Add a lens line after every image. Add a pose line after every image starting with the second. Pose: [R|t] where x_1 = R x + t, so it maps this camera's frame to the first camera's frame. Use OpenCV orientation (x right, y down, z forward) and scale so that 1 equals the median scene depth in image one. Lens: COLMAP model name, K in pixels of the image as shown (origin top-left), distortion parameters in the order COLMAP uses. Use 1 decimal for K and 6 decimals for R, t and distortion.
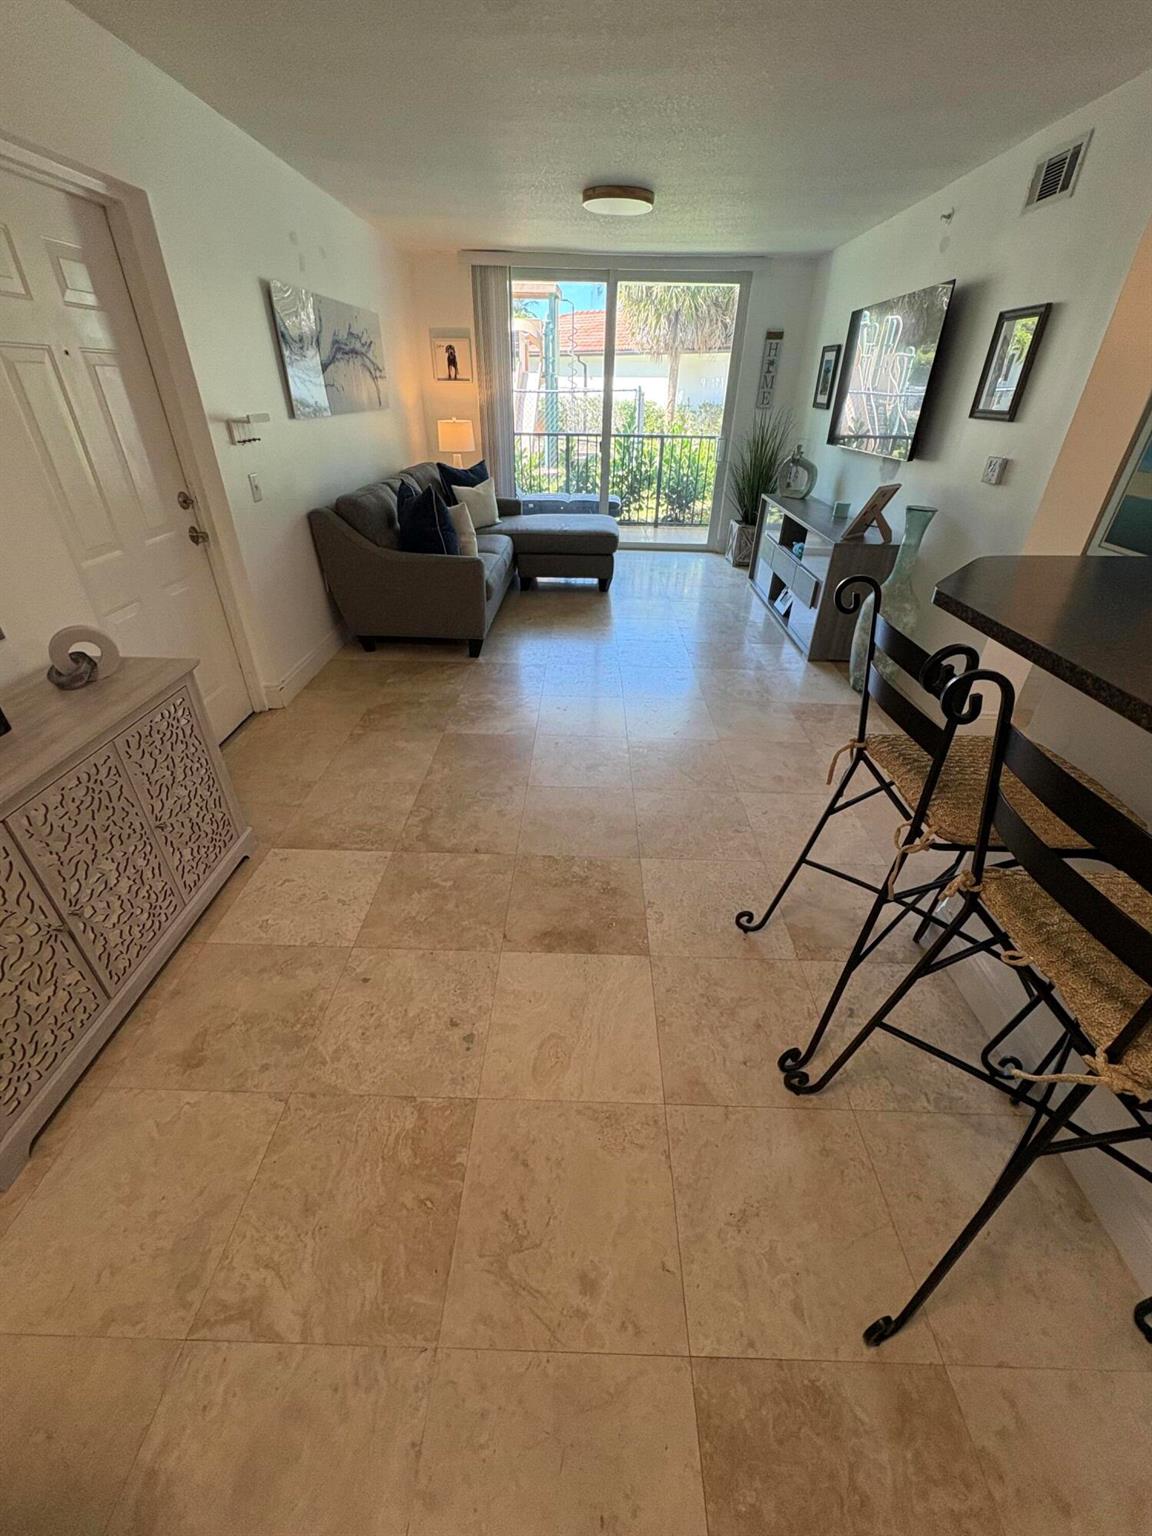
lens RADIAL K [[610.7, 0, 576.8], [0, 610.7, 766.8], [0, 0, 1]] dist [-0.000913, -0.000005]
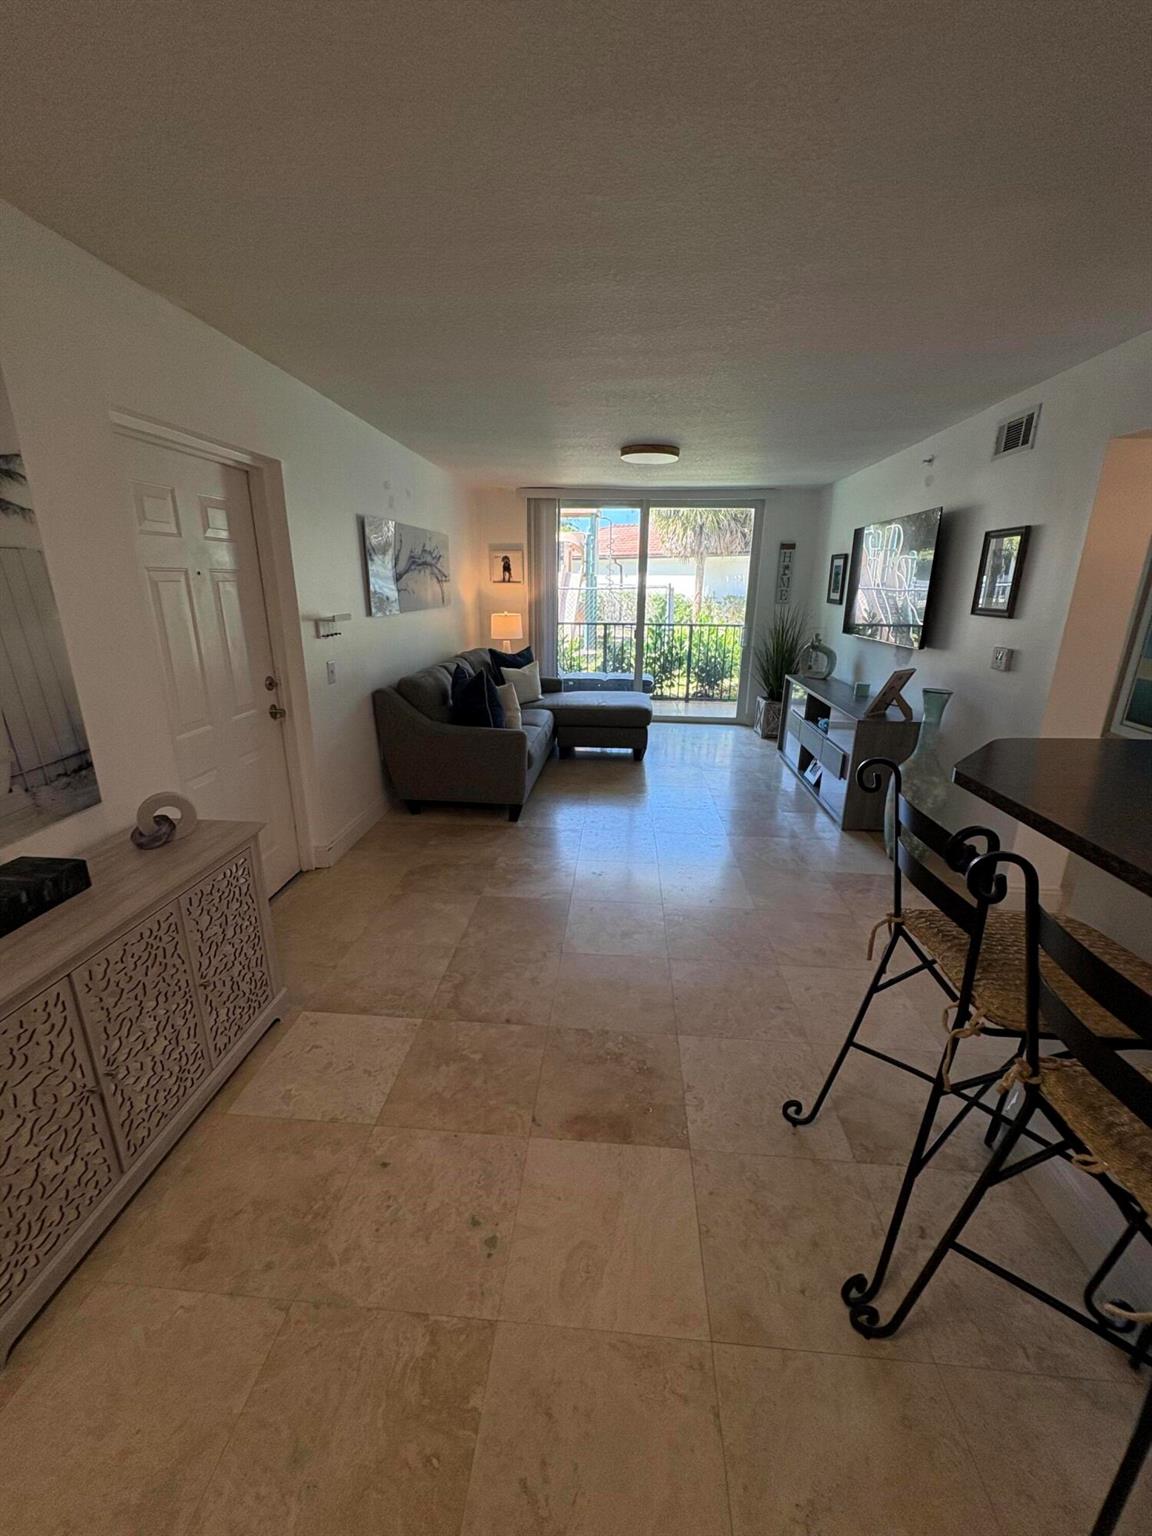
lens RADIAL K [[610.7, 0, 577.5], [0, 610.7, 767.2], [0, 0, 1]] dist [-0.000913, -0.000005]
pose [[0.998421, 0.010975, -0.055093, -0.003828], [-0.024900, 0.965582, -0.258905, -0.003074], [0.050355, 0.259868, 0.964330, -0.032587]]
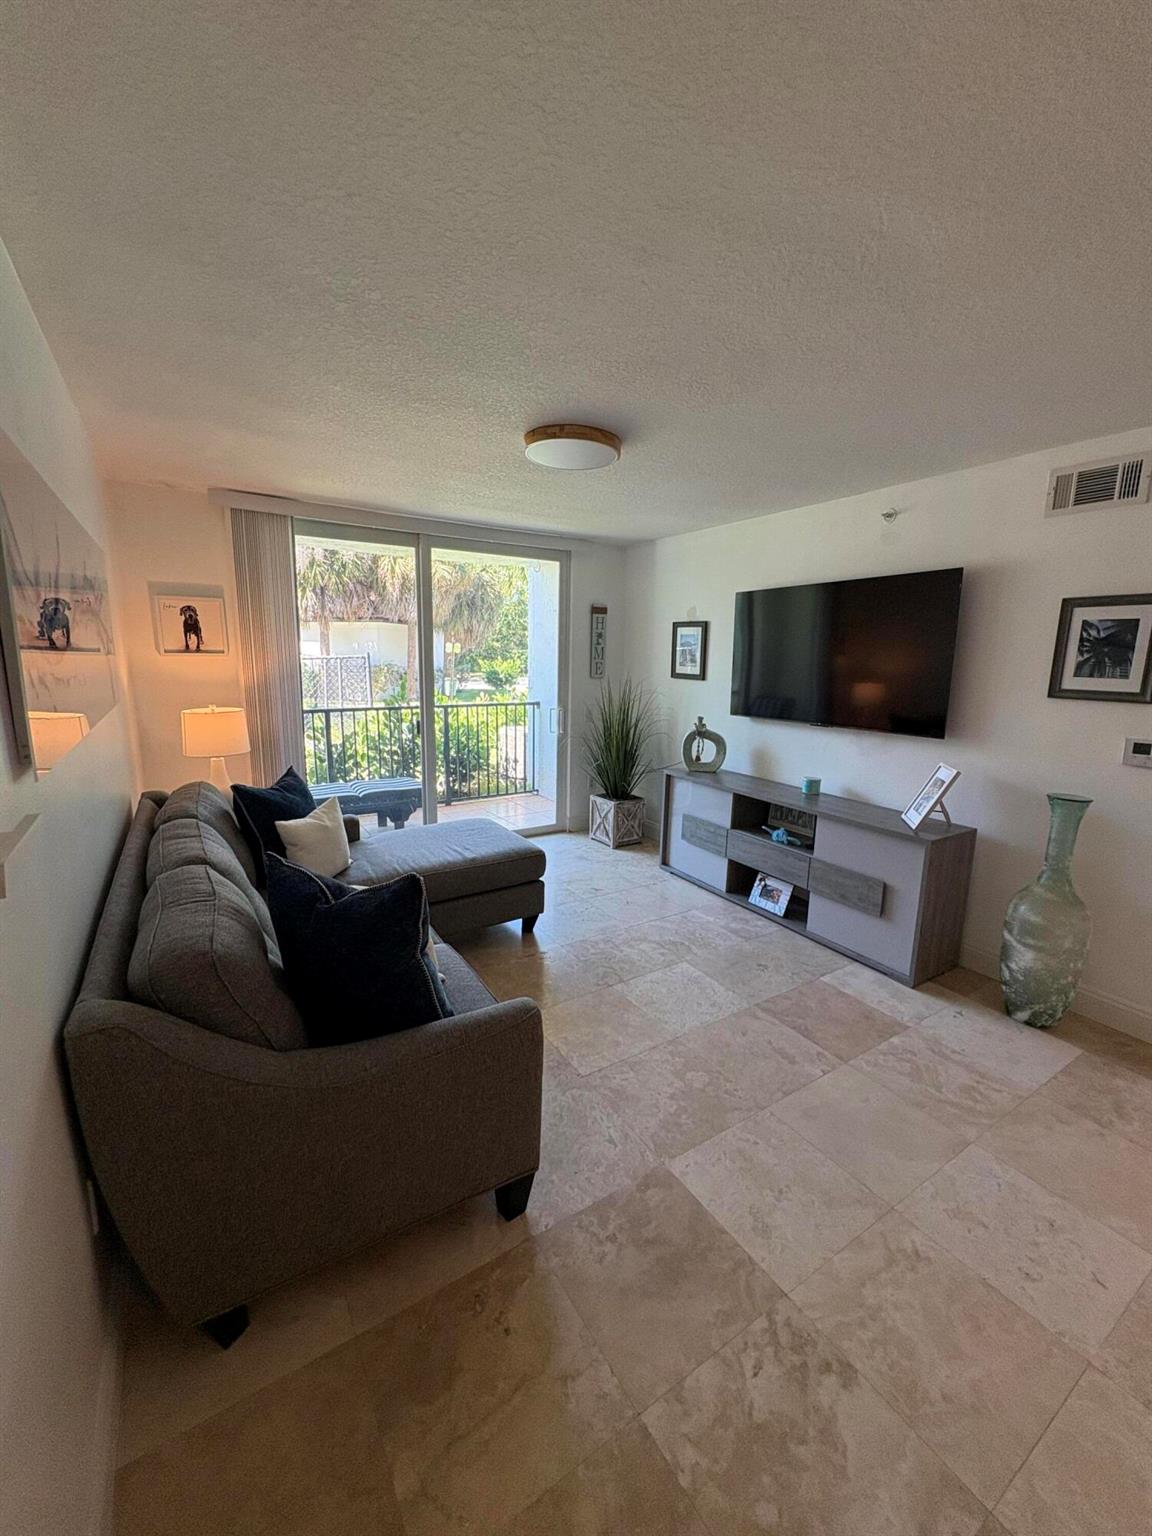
lens RADIAL K [[610.7, 0, 577.7], [0, 610.7, 766.1], [0, 0, 1]] dist [-0.000913, -0.000005]
pose [[0.832341, -0.103776, 0.544462, -0.513571], [0.291472, 0.917474, -0.270713, -0.525209], [-0.471436, 0.384021, 0.793899, 0.783054]]
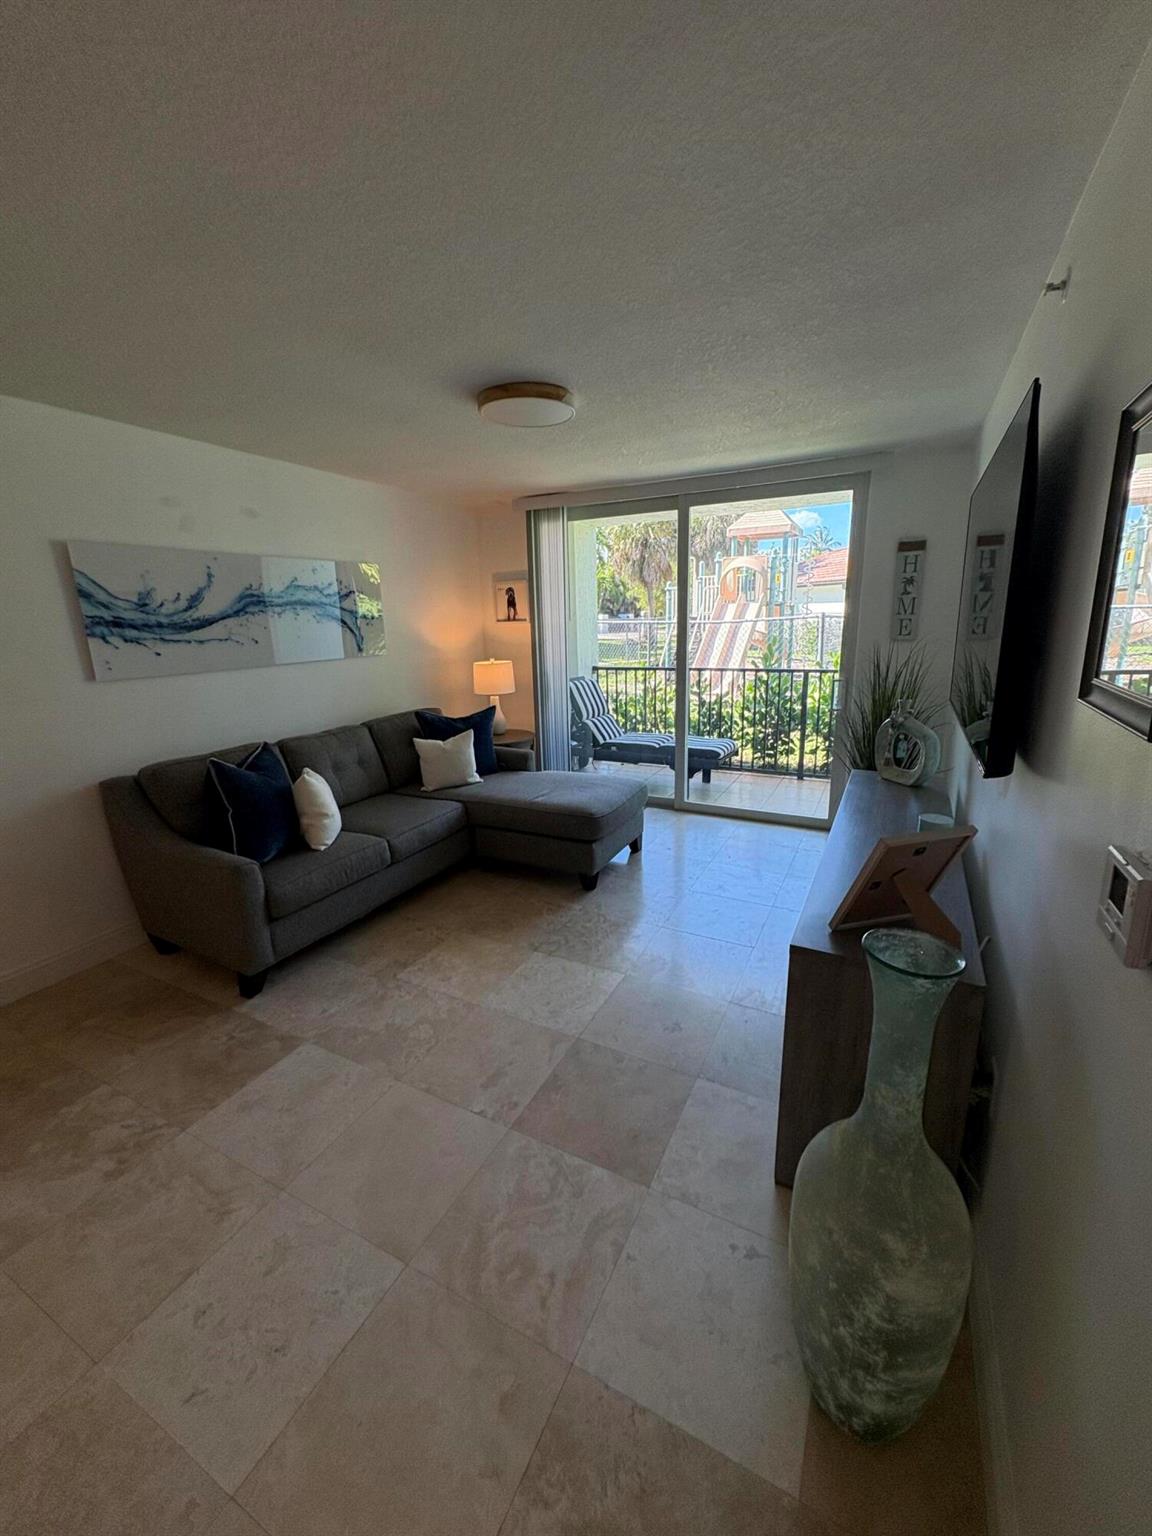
lens RADIAL K [[610.7, 0, 577.9], [0, 610.7, 766.6], [0, 0, 1]] dist [-0.000913, -0.000005]
pose [[0.897219, 0.067179, -0.436447, 0.655497], [-0.199218, 0.943643, -0.264292, -0.478538], [0.394095, 0.324076, 0.860037, 0.752269]]
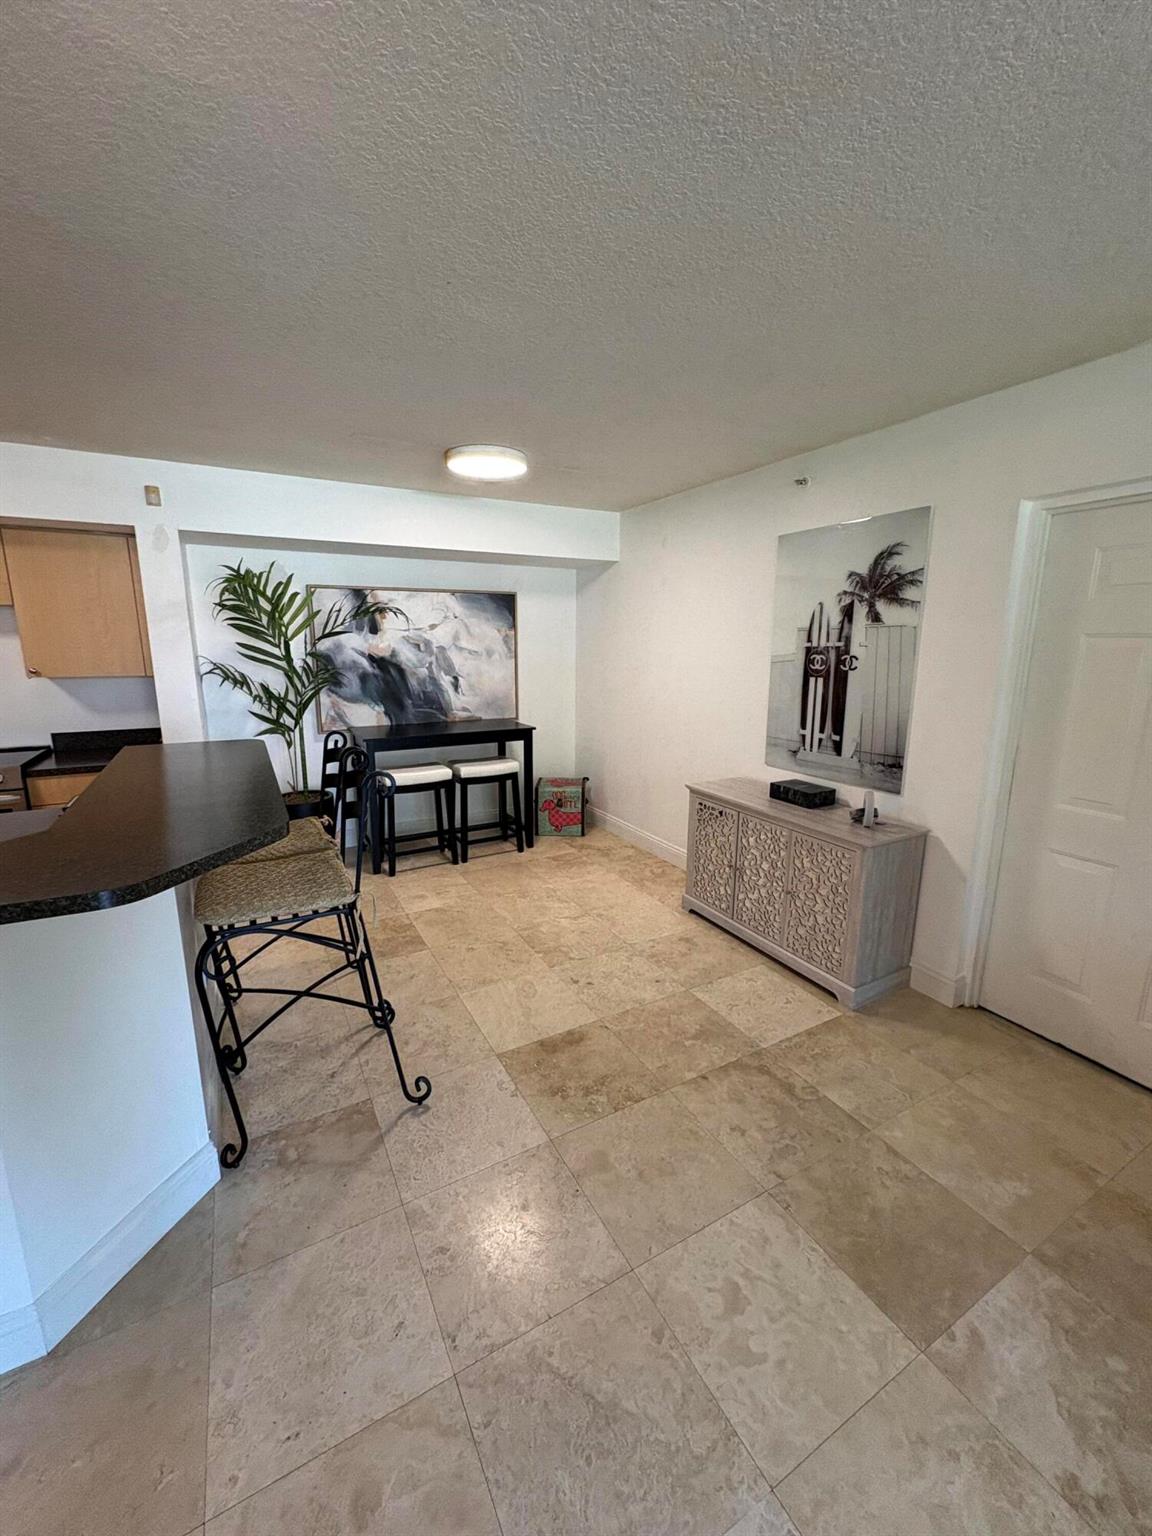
lens RADIAL K [[610.7, 0, 577.6], [0, 610.7, 765.0], [0, 0, 1]] dist [-0.000913, -0.000005]
pose [[-0.864229, 0.081651, -0.496429, 0.398583], [-0.282060, 0.738441, 0.612492, -0.679498], [0.416594, 0.669357, -0.615152, 1.059238]]
